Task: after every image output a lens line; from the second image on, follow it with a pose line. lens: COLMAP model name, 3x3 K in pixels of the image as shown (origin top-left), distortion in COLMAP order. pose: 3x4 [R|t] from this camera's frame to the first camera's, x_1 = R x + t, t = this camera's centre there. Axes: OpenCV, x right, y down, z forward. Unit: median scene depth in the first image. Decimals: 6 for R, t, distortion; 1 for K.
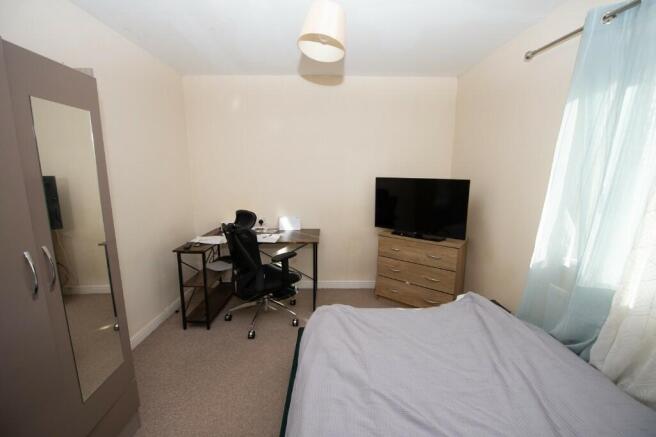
lens RADIAL K [[274.0, 0, 334.8], [0, 274.0, 216.1], [0, 0, 1]] dist [-0.023022, -0.000170]
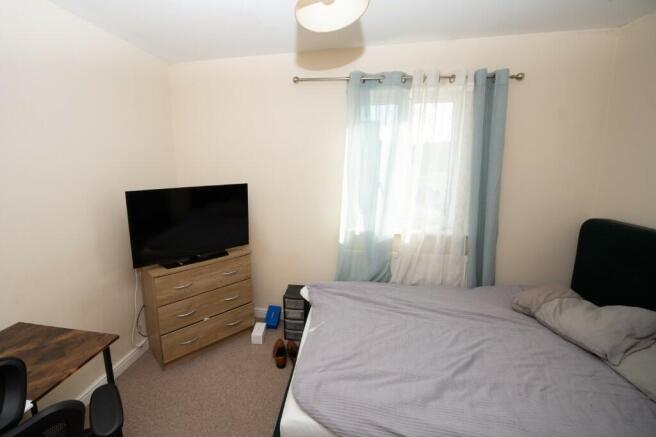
lens RADIAL K [[284.4, 0, 299.7], [0, 284.4, 207.4], [0, 0, 1]] dist [-0.016335, -0.000418]
pose [[0.211925, -0.172257, 0.961985, -0.473619], [0.177178, 0.974804, 0.135520, -0.154073], [-0.961091, 0.141723, 0.237106, 0.577072]]
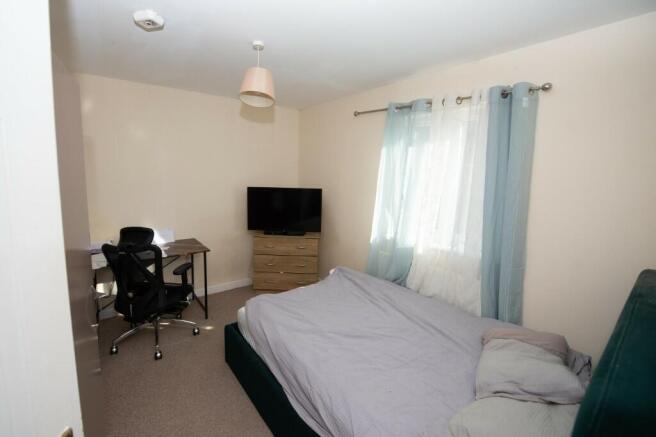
lens RADIAL K [[278.2, 0, 320.7], [0, 278.2, 206.4], [0, 0, 1]] dist [-0.015801, -0.000348]
pose [[0.797099, -0.058534, 0.601004, -0.376141], [0.079240, 0.996823, -0.008011, -0.031736], [-0.598626, 0.054009, 0.799206, -0.136716]]
